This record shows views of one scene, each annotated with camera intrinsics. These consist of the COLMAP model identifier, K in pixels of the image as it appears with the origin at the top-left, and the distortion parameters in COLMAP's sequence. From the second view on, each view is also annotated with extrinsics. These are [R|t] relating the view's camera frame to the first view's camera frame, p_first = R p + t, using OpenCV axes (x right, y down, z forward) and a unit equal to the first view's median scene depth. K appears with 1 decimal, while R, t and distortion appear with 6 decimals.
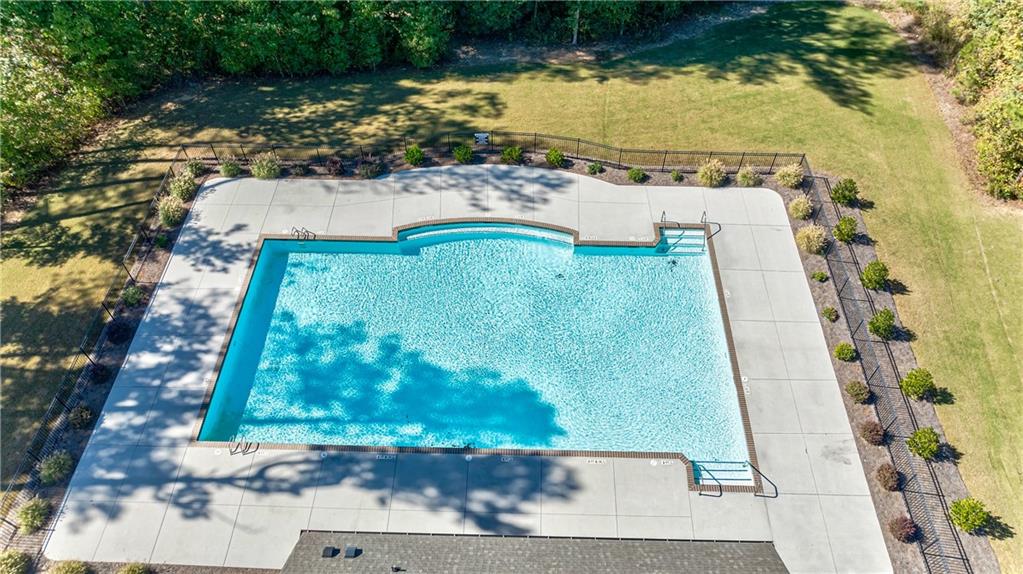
lens RADIAL K [[716.7, 0, 515.7], [0, 716.7, 286.1], [0, 0, 1]] dist [-0.020273, 0.004670]
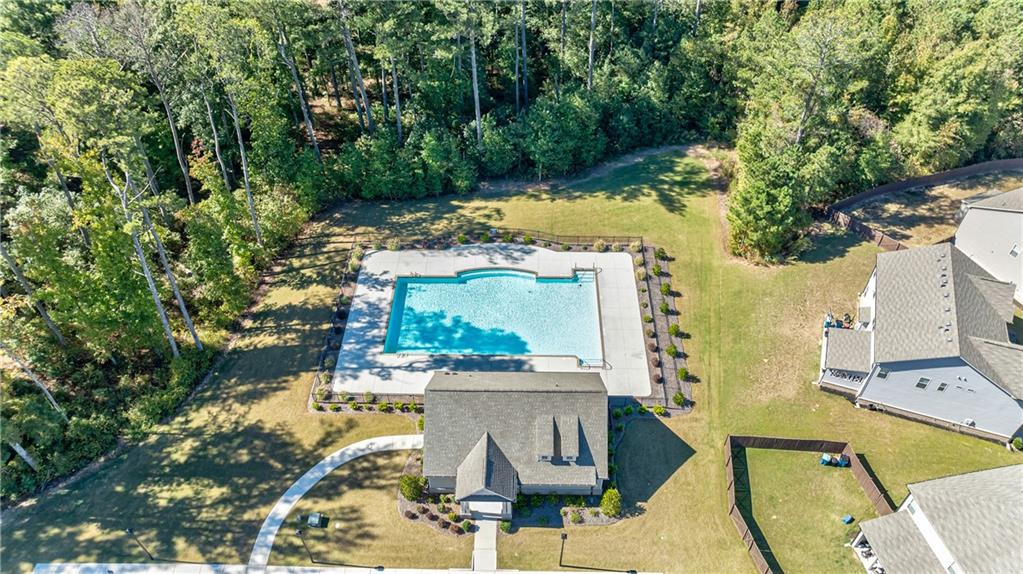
lens RADIAL K [[716.7, 0, 515.7], [0, 716.7, 286.1], [0, 0, 1]] dist [-0.020273, 0.004670]
pose [[0.999947, -0.010169, 0.001482, 0.014093], [0.010267, 0.994660, -0.102690, 0.187019], [-0.000430, 0.102700, 0.994712, -1.167599]]
